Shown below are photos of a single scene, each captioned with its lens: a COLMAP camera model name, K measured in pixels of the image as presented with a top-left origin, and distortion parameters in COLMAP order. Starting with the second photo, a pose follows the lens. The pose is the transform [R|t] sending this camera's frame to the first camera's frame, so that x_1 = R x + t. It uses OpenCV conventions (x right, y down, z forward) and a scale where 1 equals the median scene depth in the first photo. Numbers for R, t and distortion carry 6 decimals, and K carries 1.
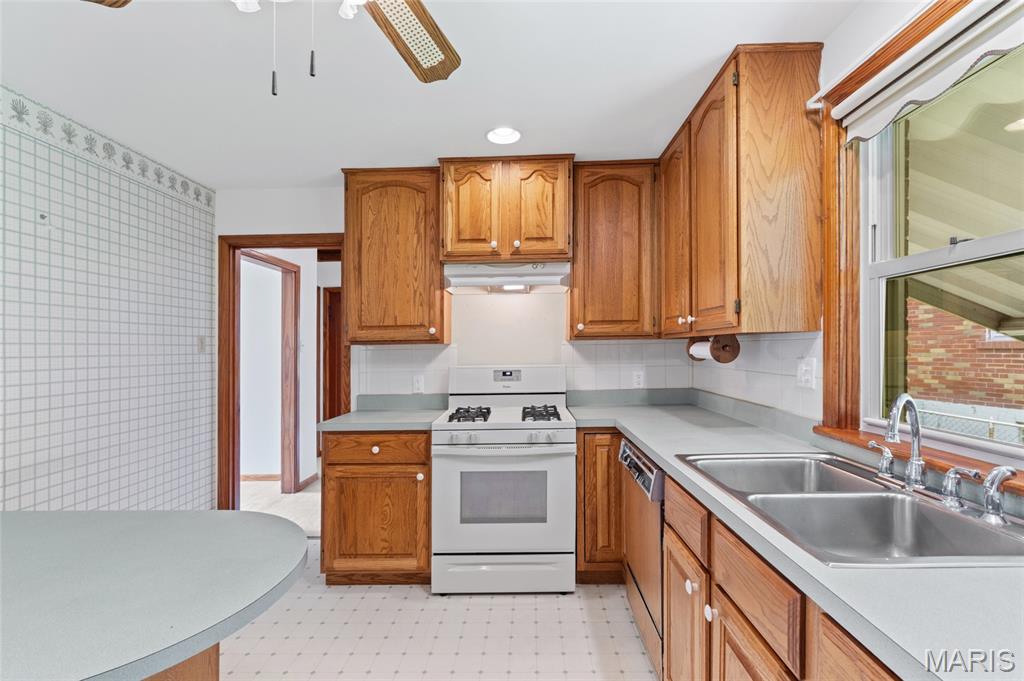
lens RADIAL K [[461.3, 0, 512.1], [0, 461.3, 345.7], [0, 0, 1]] dist [0.000071, 0.000045]
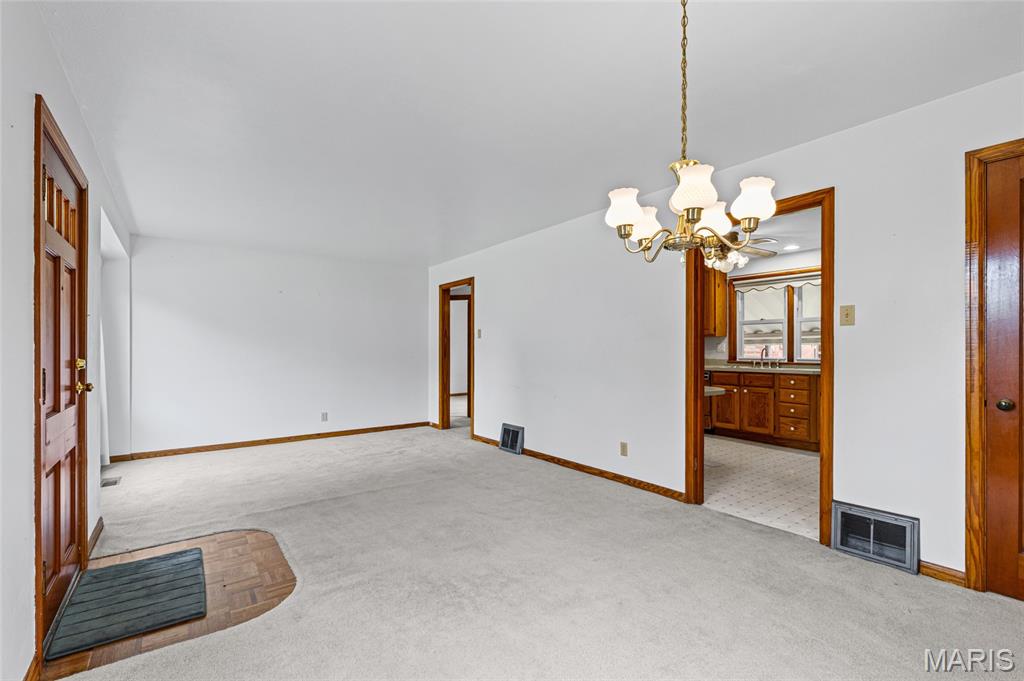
lens RADIAL K [[461.3, 0, 512.1], [0, 461.3, 345.7], [0, 0, 1]] dist [0.000071, 0.000045]
pose [[0.791739, 0.020981, 0.610498, -2.171950], [-0.014421, 0.999773, -0.015657, 0.091674], [-0.610689, 0.003592, 0.791863, -0.669998]]
